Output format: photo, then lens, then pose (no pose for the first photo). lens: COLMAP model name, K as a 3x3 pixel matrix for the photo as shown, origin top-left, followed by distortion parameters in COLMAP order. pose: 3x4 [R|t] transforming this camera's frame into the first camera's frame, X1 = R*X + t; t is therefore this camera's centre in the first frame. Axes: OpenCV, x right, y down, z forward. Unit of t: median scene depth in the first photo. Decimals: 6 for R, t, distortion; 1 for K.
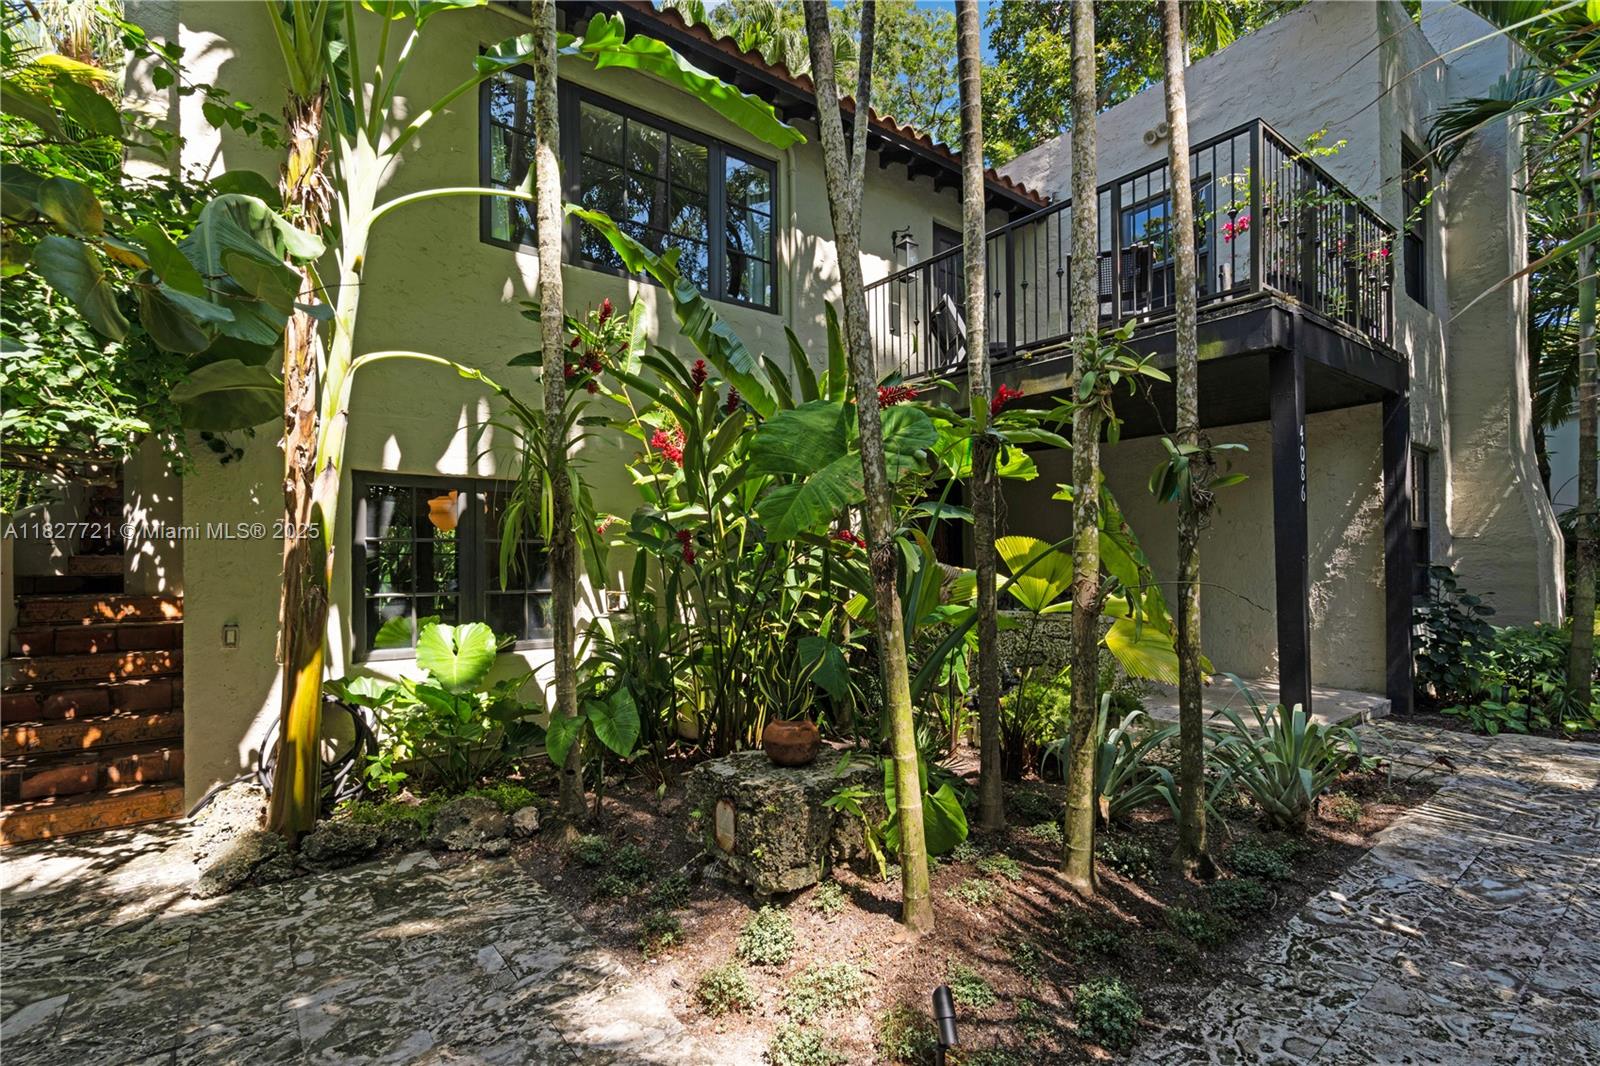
lens RADIAL K [[721.9, 0, 797.2], [0, 721.9, 546.7], [0, 0, 1]] dist [-0.002005, 0.001307]
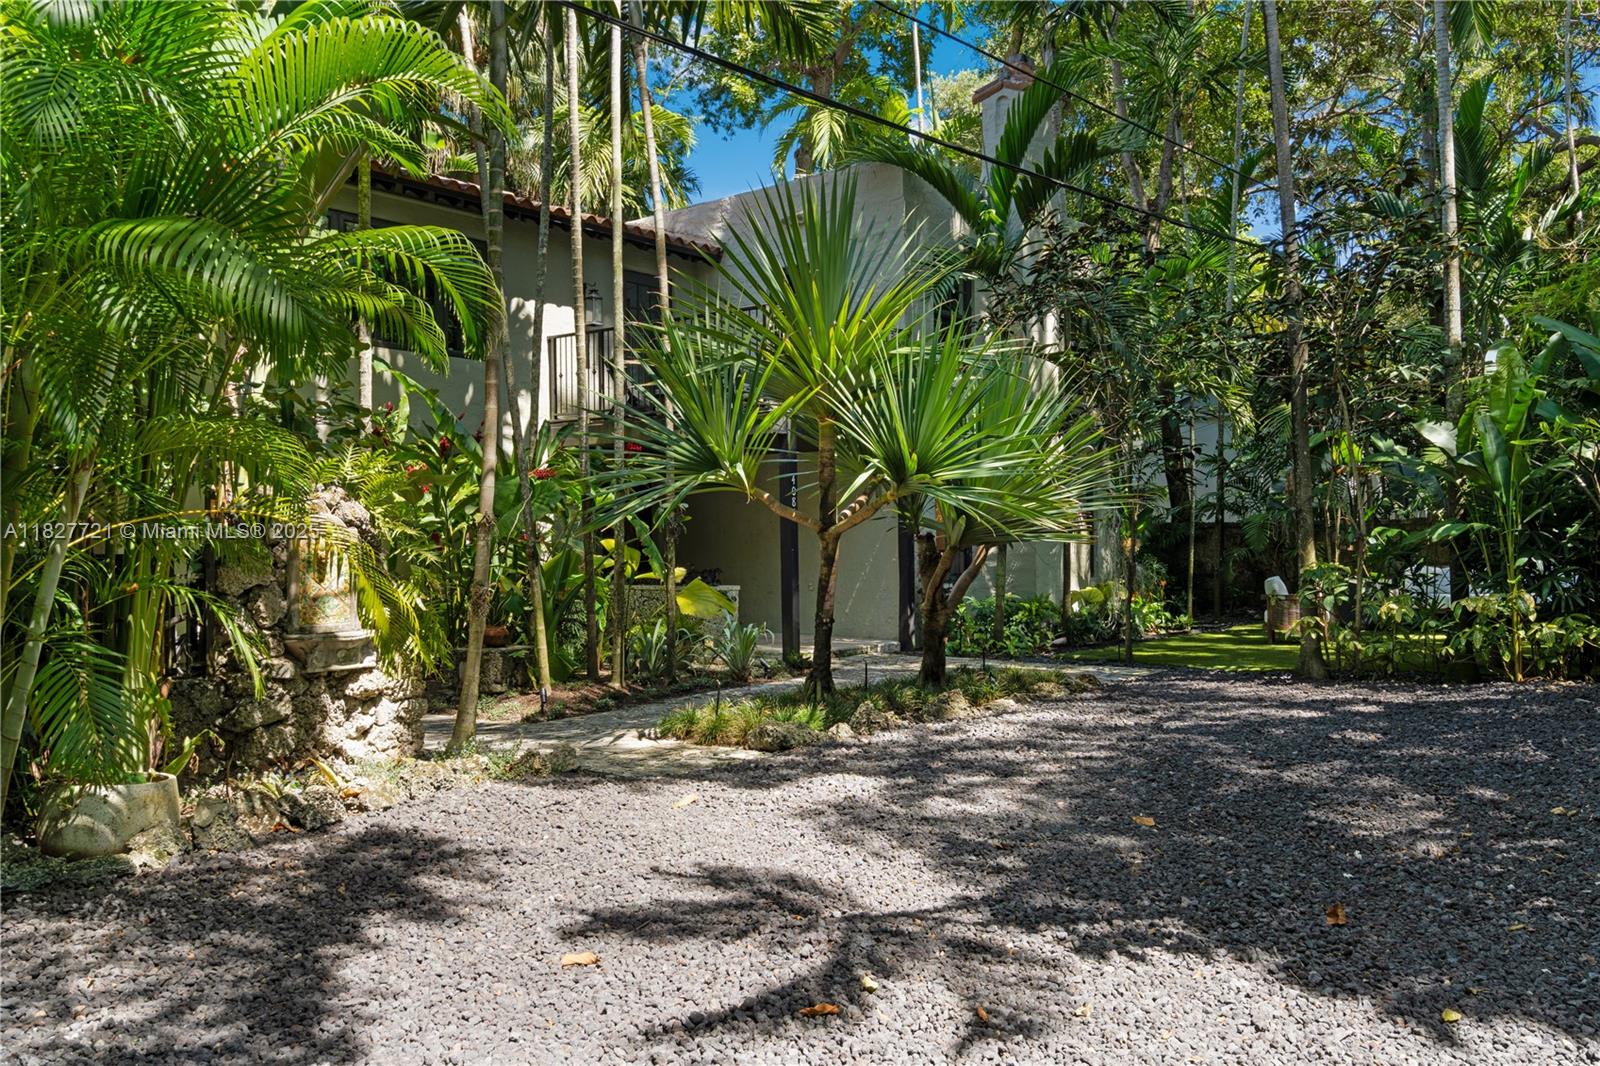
lens RADIAL K [[1304.3, 0, 801.5], [0, 1304.3, 529.4], [0, 0, 1]] dist [0.007086, 0.004383]
pose [[0.975745, 0.006602, 0.218809, 0.018810], [-0.007810, 0.999959, 0.004657, -0.046638], [-0.218769, -0.006253, 0.975757, -2.010117]]
